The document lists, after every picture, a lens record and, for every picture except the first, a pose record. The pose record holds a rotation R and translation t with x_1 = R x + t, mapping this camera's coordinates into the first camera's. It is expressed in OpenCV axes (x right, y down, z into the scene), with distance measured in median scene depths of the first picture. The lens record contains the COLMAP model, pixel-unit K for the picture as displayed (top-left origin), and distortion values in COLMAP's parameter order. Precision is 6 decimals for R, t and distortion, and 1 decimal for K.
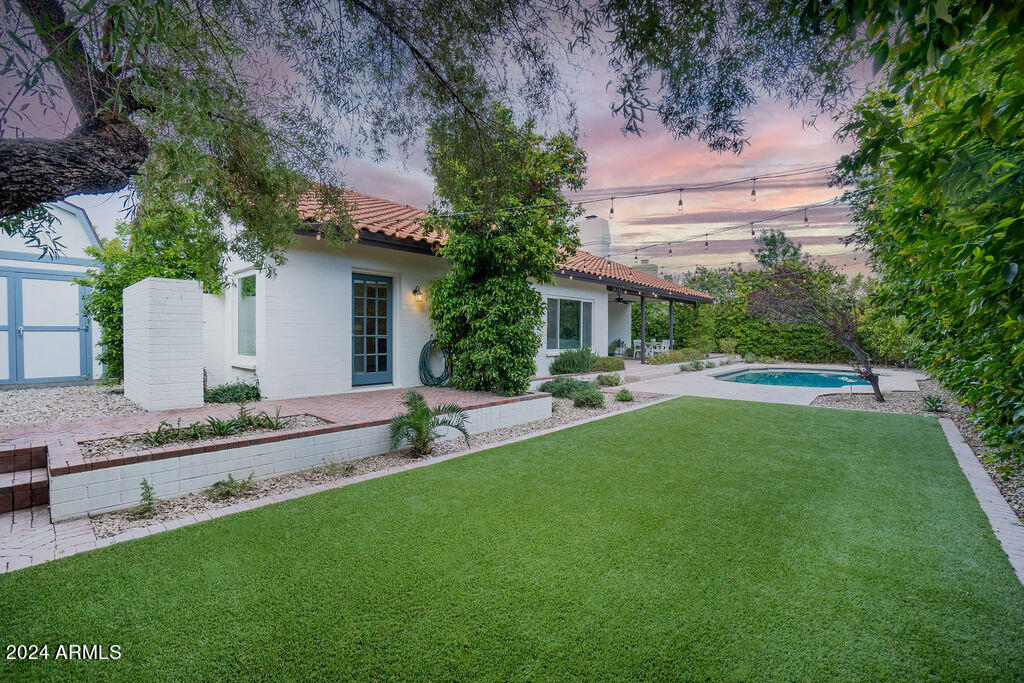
lens RADIAL K [[448.6, 0, 471.7], [0, 448.6, 339.1], [0, 0, 1]] dist [-0.000971, 0.000914]
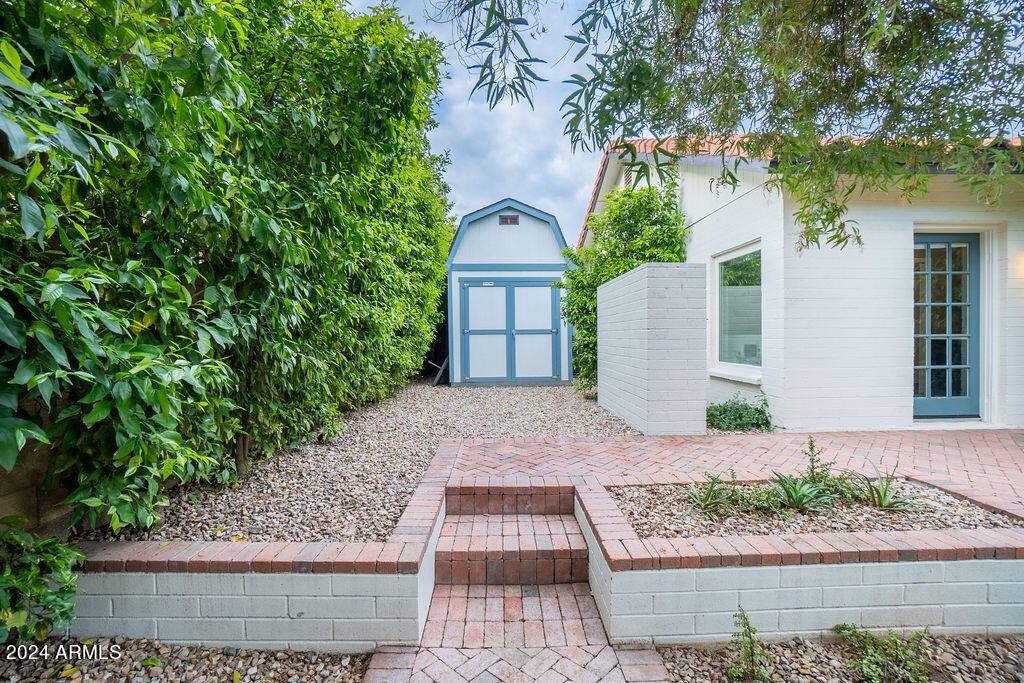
lens RADIAL K [[448.6, 0, 509.2], [0, 448.6, 341.7], [0, 0, 1]] dist [-0.000971, 0.000914]
pose [[0.726077, 0.000101, -0.687614, -0.252534], [0.003071, 0.999990, 0.003390, -0.003502], [0.687607, -0.004573, 0.726069, 0.188184]]
